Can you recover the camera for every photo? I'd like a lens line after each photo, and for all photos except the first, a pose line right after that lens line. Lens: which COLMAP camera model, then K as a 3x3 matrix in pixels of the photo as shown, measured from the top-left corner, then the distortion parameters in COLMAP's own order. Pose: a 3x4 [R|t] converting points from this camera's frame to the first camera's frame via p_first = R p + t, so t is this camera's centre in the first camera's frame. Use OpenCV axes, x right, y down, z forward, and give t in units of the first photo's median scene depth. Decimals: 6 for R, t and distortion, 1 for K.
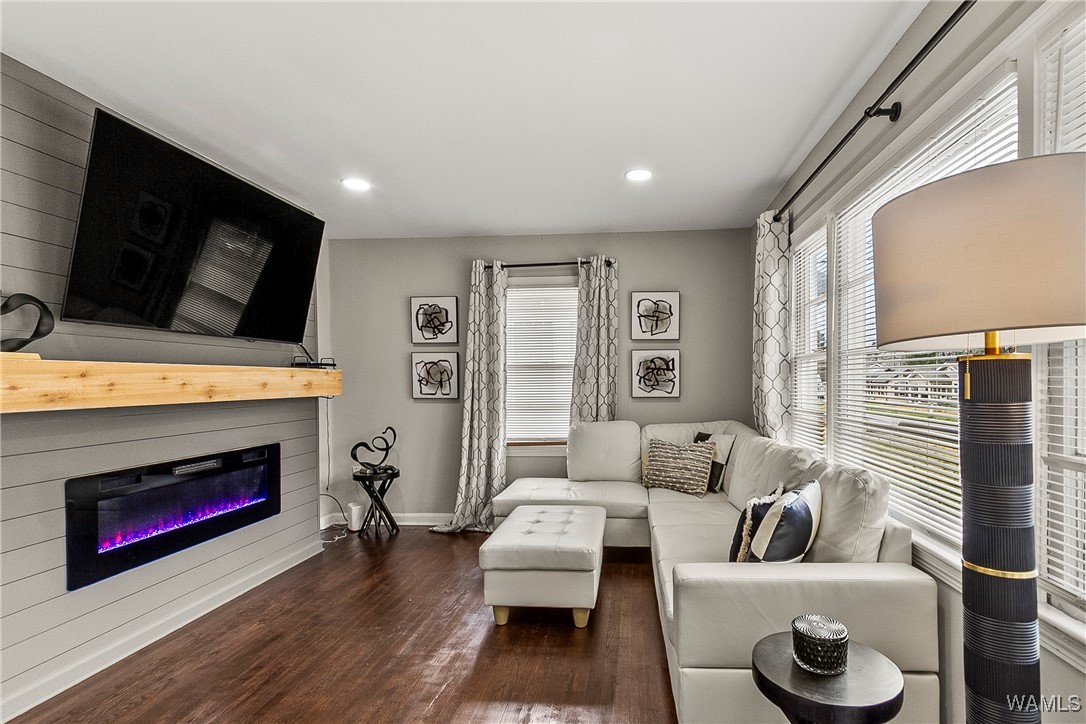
lens RADIAL K [[525.7, 0, 606.0], [0, 525.7, 387.9], [0, 0, 1]] dist [-0.001256, -0.001121]
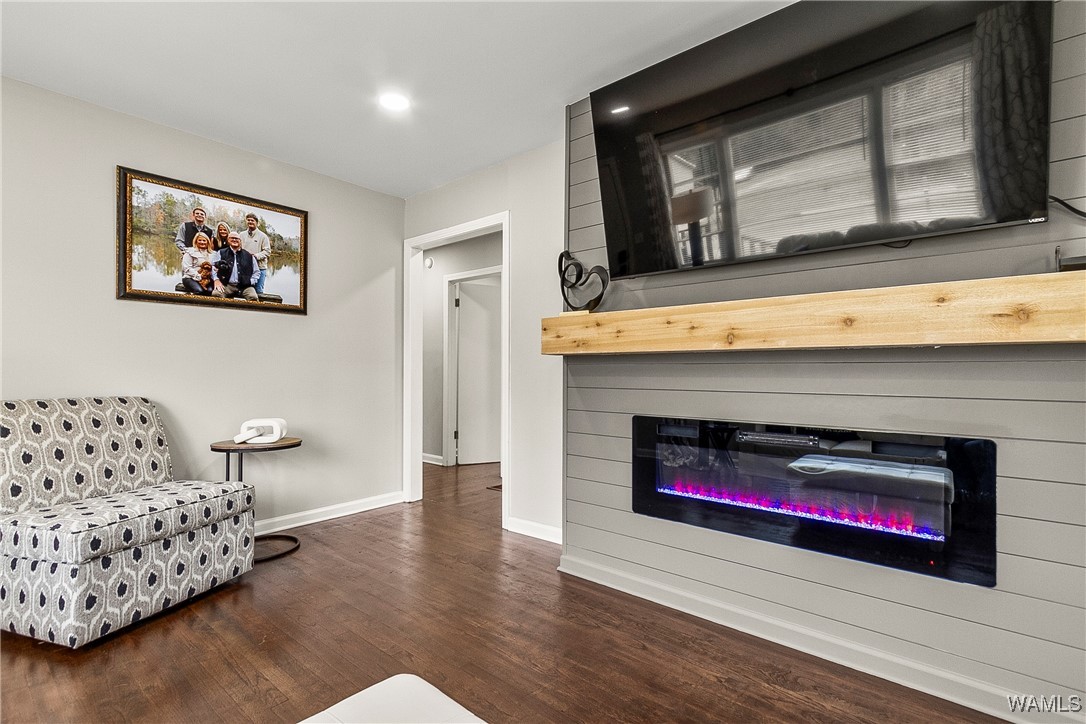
lens RADIAL K [[500.5, 0, 523.4], [0, 500.5, 371.0], [0, 0, 1]] dist [0.000126, -0.000048]
pose [[-0.618475, 0.005284, -0.785787, -0.001365], [-0.011447, 0.999811, 0.015733, 0.031225], [0.785721, 0.018725, -0.618298, 0.760639]]
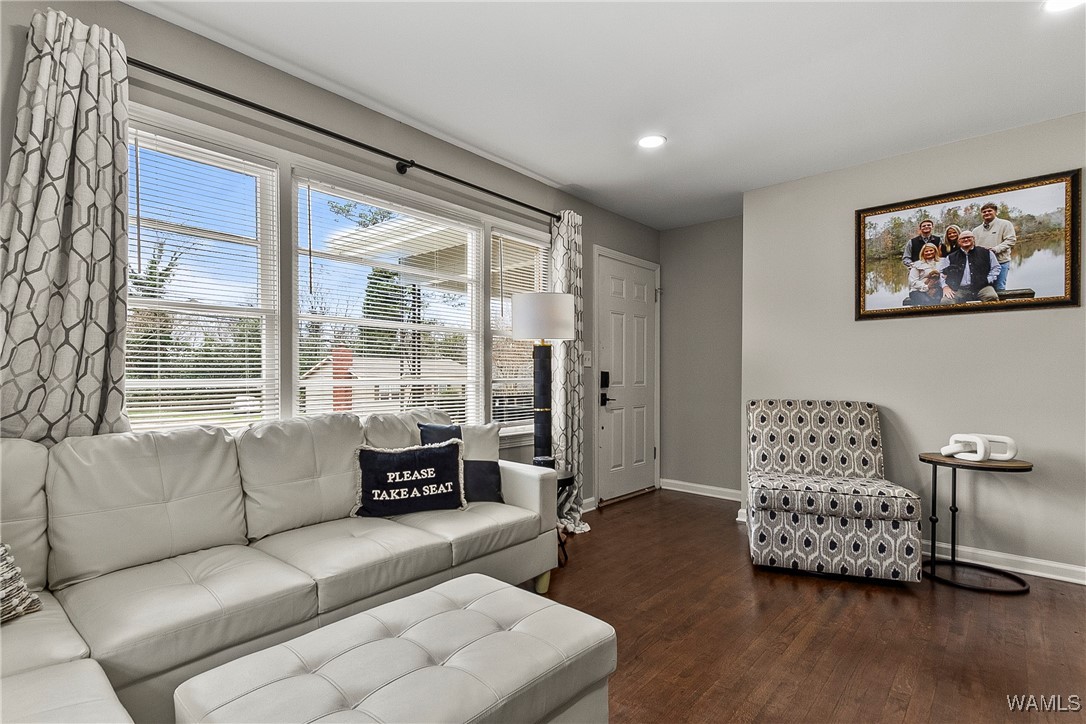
lens RADIAL K [[512.2, 0, 542.1], [0, 512.2, 382.1], [0, 0, 1]] dist [0.000233, -0.000058]
pose [[-0.783445, 0.001405, 0.621459, -0.301396], [0.016234, 0.999702, 0.018205, 0.027865], [-0.621249, 0.024351, -0.783235, 0.883864]]
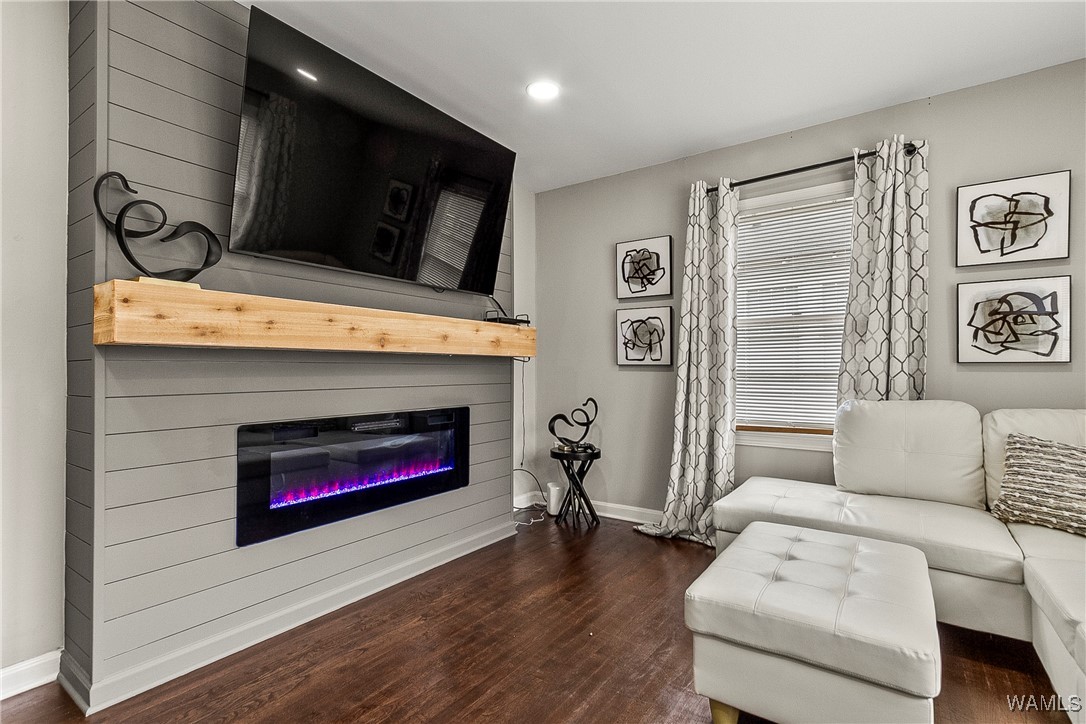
lens RADIAL K [[513.4, 0, 537.6], [0, 513.4, 366.4], [0, 0, 1]] dist [0.007187, -0.000388]
pose [[0.849344, 0.002273, -0.527835, -0.048106], [-0.013935, 0.999739, -0.018116, 0.039948], [0.527656, 0.022742, 0.849154, 0.254461]]
